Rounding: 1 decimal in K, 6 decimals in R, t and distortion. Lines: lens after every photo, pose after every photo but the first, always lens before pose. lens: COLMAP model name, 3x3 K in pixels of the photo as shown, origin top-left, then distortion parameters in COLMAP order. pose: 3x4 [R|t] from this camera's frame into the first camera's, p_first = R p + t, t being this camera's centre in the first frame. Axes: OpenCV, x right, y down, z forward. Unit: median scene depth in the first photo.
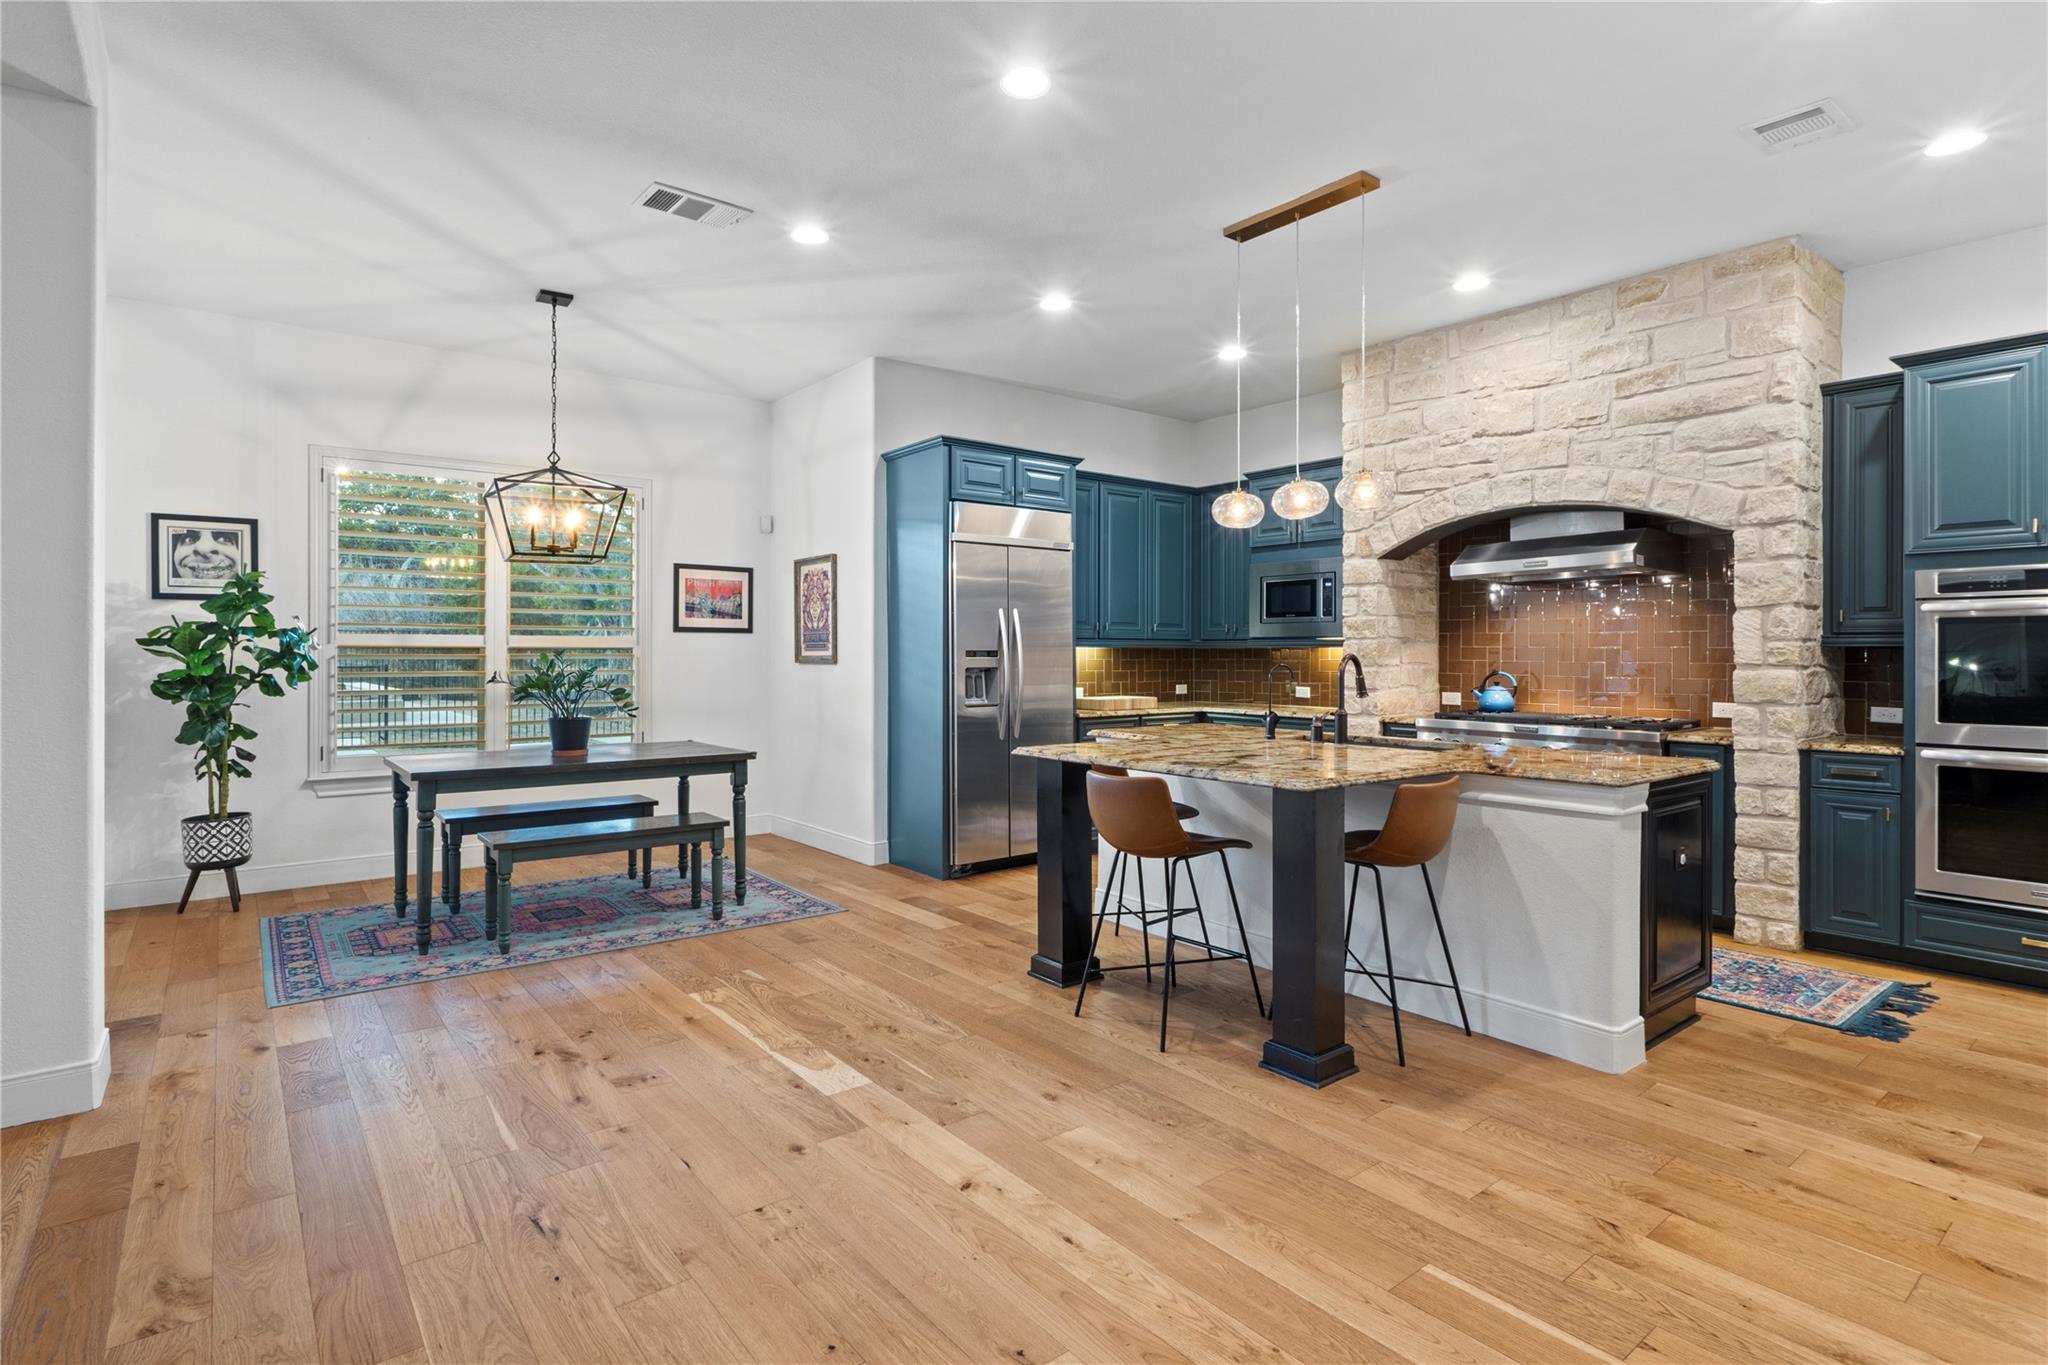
lens RADIAL K [[1018.7, 0, 1022.6], [0, 1018.7, 655.1], [0, 0, 1]] dist [-0.001728, -0.000802]
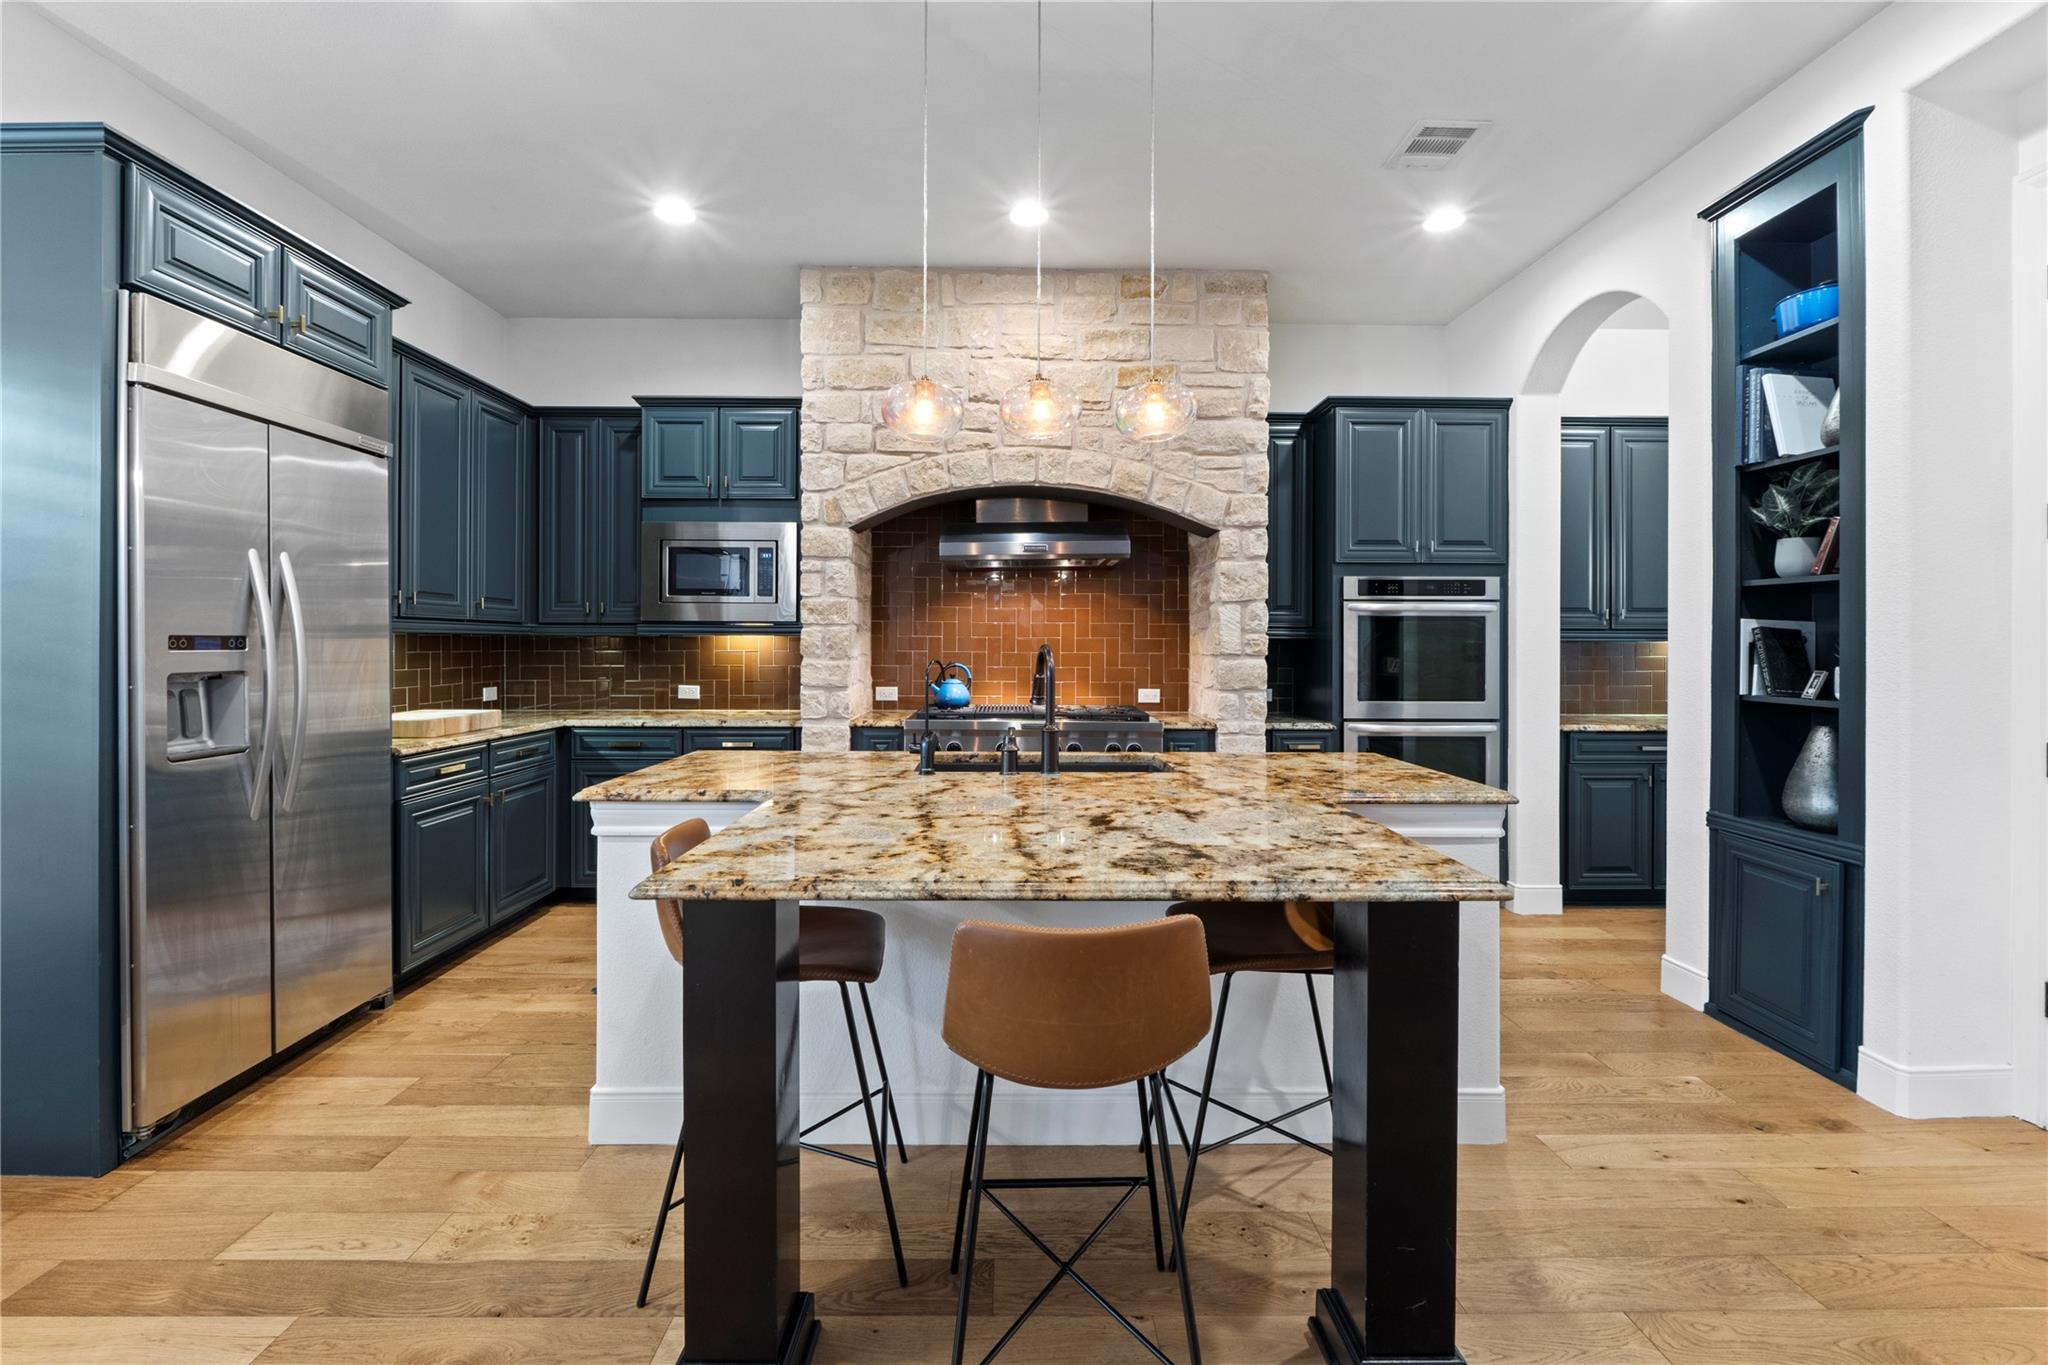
lens RADIAL K [[880.9, 0, 1017.2], [0, 880.9, 643.1], [0, 0, 1]] dist [-0.000706, 0.000078]
pose [[0.612626, 0.002313, 0.790369, -0.135808], [-0.001505, 0.999997, -0.001761, -0.000845], [-0.790371, -0.000111, 0.612628, 0.481969]]
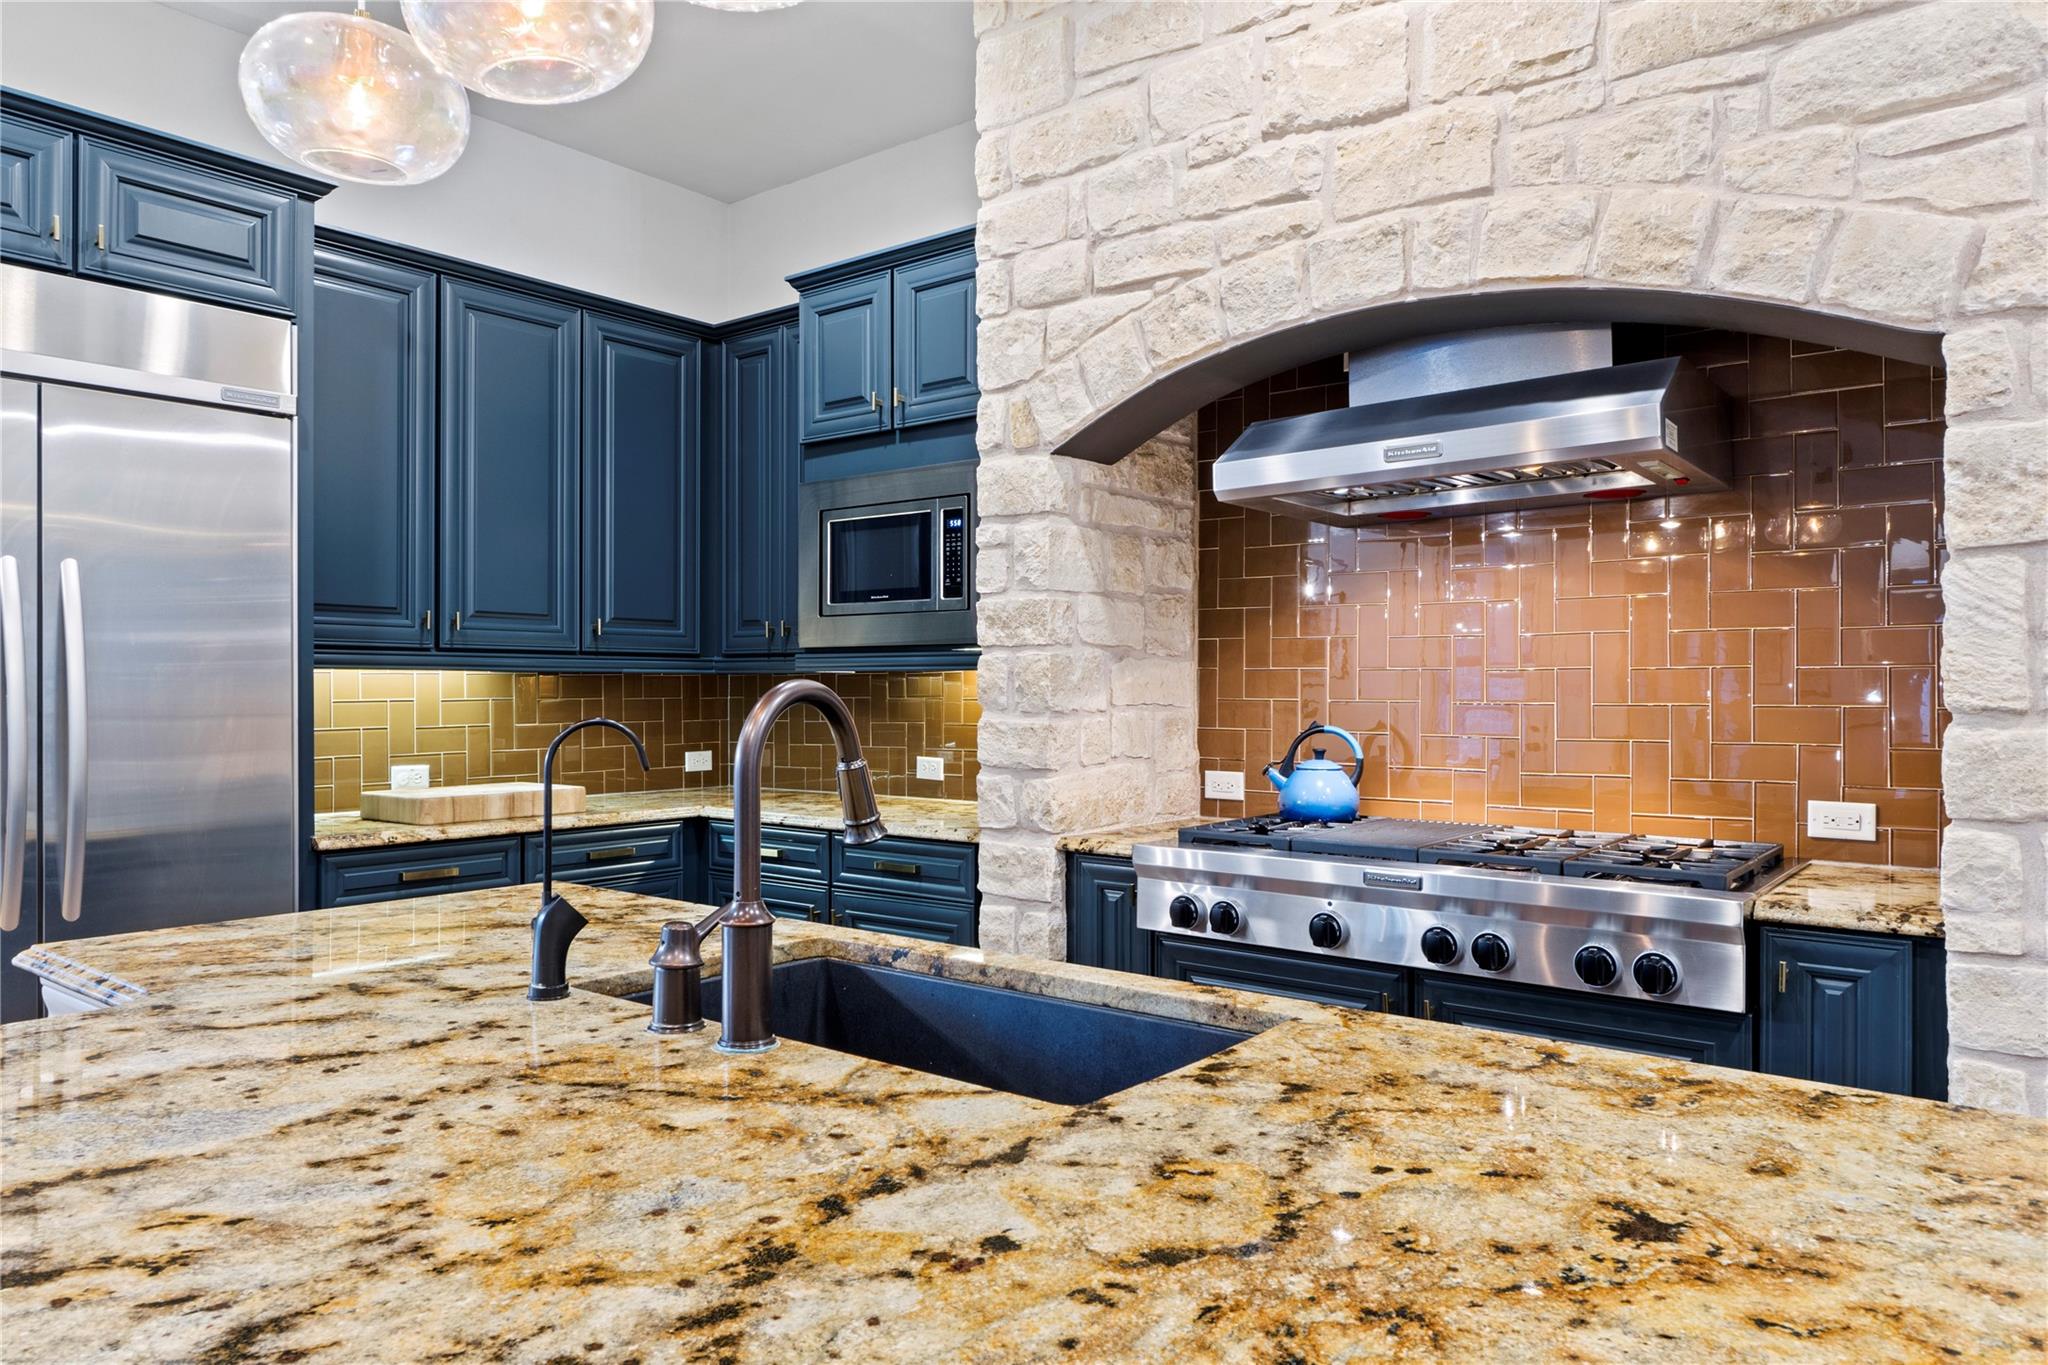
lens RADIAL K [[1346.5, 0, 1024.0], [0, 1346.5, 682.5], [0, 0, 1]] dist [-0.000918, 0.000579]
pose [[0.974952, -0.000249, 0.222417, 0.227582], [0.001555, 0.999983, -0.005694, 0.001226], [-0.222412, 0.005897, 0.974935, 0.495513]]
